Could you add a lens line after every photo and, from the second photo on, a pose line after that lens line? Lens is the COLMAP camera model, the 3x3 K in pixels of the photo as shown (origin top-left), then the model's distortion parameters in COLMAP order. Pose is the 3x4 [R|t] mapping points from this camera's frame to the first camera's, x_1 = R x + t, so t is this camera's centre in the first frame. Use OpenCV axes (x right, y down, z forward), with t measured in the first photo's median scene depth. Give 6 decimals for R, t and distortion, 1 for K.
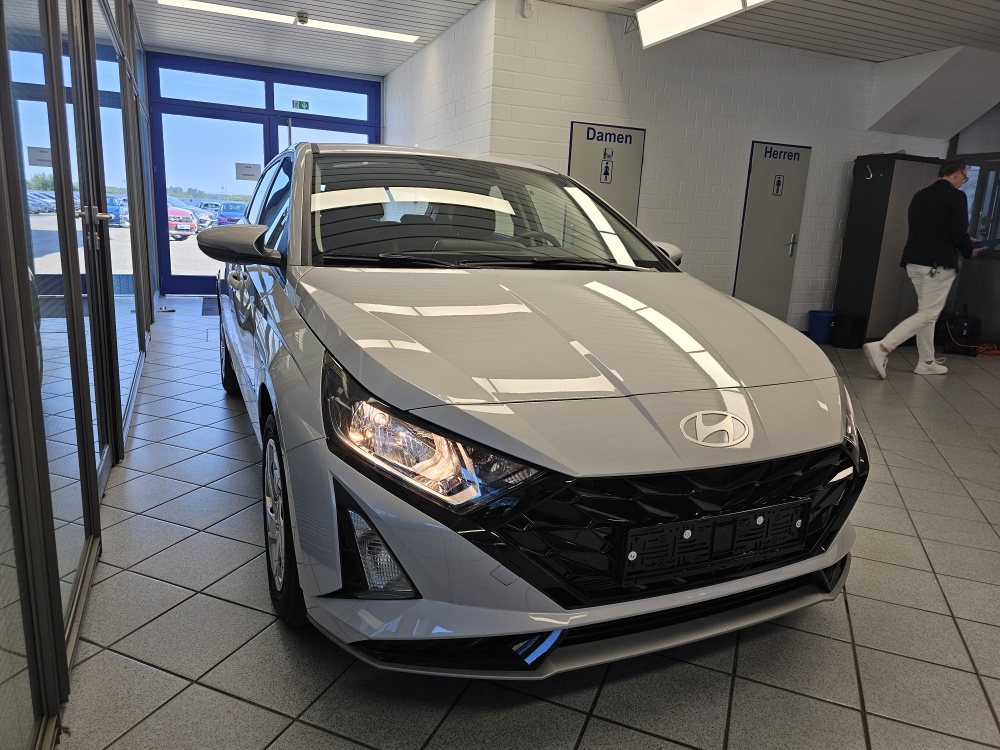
lens RADIAL K [[676.0, 0, 504.2], [0, 676.0, 367.3], [0, 0, 1]] dist [0.061727, -0.056811]
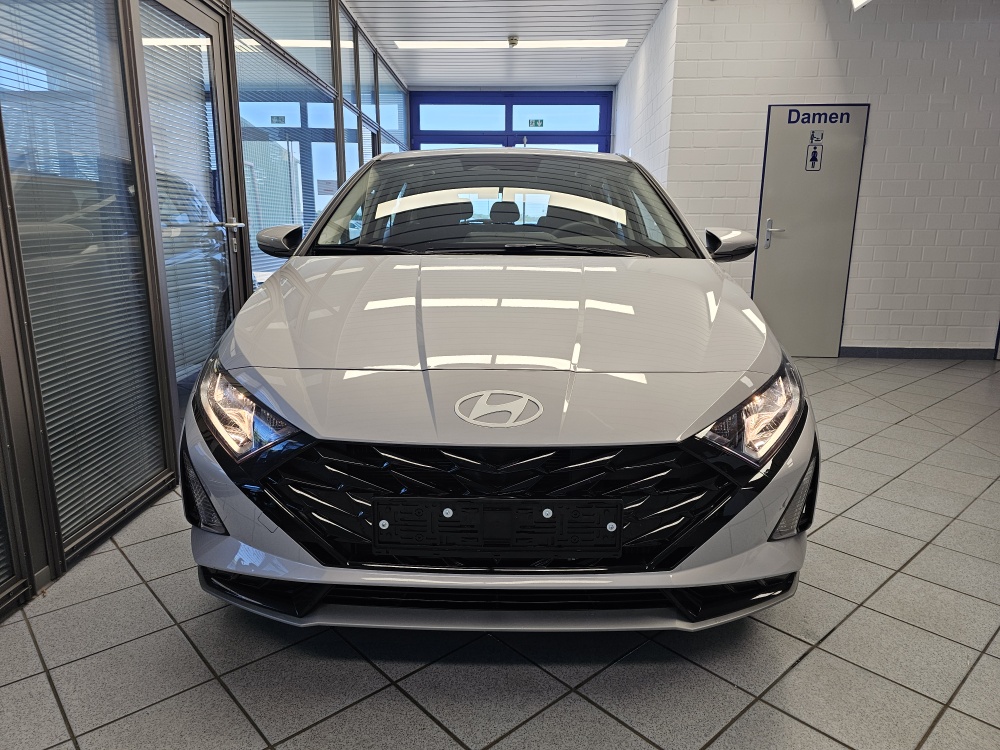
lens RADIAL K [[677.7, 0, 500.0], [0, 677.7, 375.0], [0, 0, 1]] dist [0.061812, -0.063545]
pose [[0.899313, 0.051168, -0.434301, 0.185316], [-0.055353, 0.998462, 0.003016, 0.010307], [0.433787, 0.021327, 0.900763, 0.038419]]
